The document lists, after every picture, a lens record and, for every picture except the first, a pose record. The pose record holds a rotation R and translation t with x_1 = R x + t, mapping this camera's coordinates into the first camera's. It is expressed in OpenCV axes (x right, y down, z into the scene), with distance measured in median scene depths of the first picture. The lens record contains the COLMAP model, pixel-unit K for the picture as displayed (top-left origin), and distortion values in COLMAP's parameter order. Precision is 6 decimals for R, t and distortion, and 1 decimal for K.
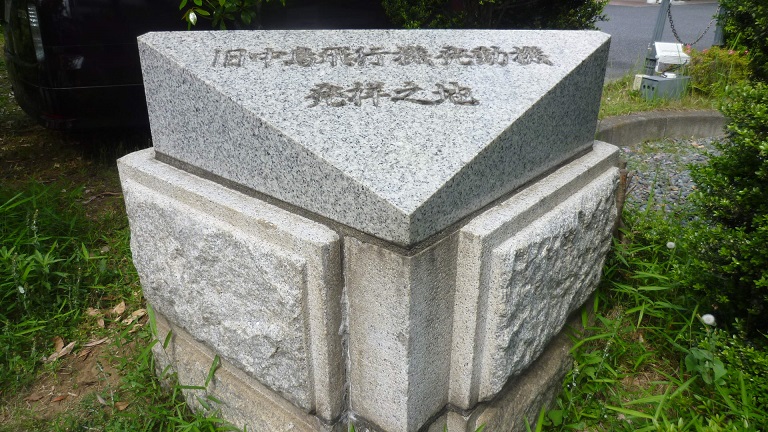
lens RADIAL K [[572.2, 0, 385.4], [0, 572.2, 216.6], [0, 0, 1]] dist [-0.048396, -0.001551]
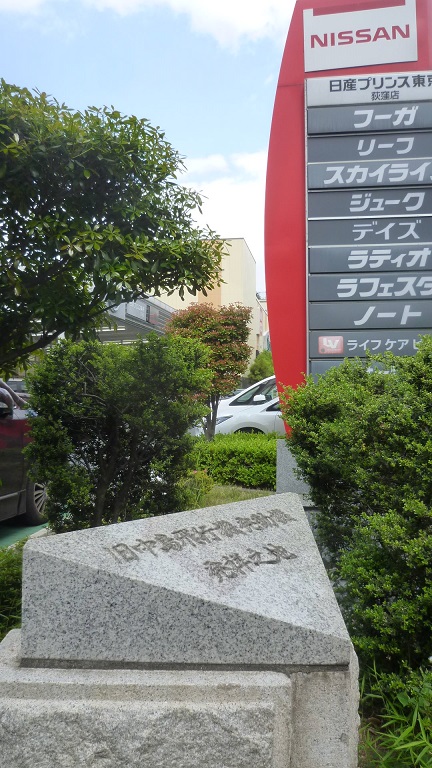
lens RADIAL K [[572.2, 0, 211.9], [0, 572.2, 383.8], [0, 0, 1]] dist [-0.048396, -0.001551]
pose [[0.753630, 0.019269, 0.657017, -0.949619], [0.253453, 0.913751, -0.317521, -0.186184], [-0.606468, 0.405817, 0.683746, -0.060710]]
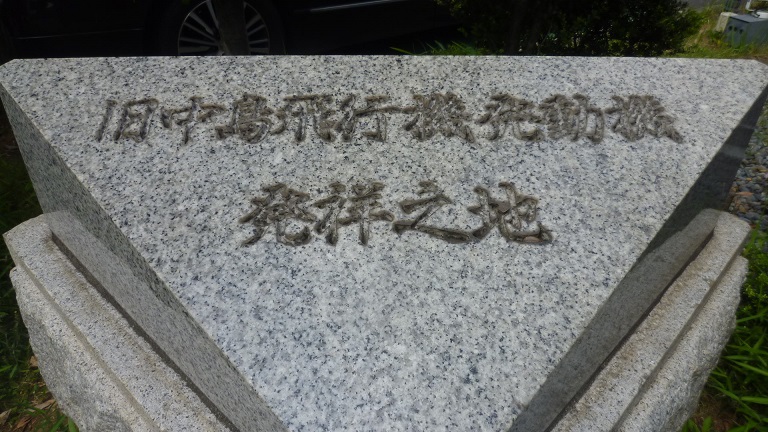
lens RADIAL K [[572.2, 0, 384.2], [0, 572.2, 218.1], [0, 0, 1]] dist [-0.048396, -0.001551]
pose [[0.997675, 0.037509, -0.056901, 0.031727], [-0.027428, 0.985301, 0.168611, -0.296031], [0.062389, -0.166658, 0.984039, 0.433686]]
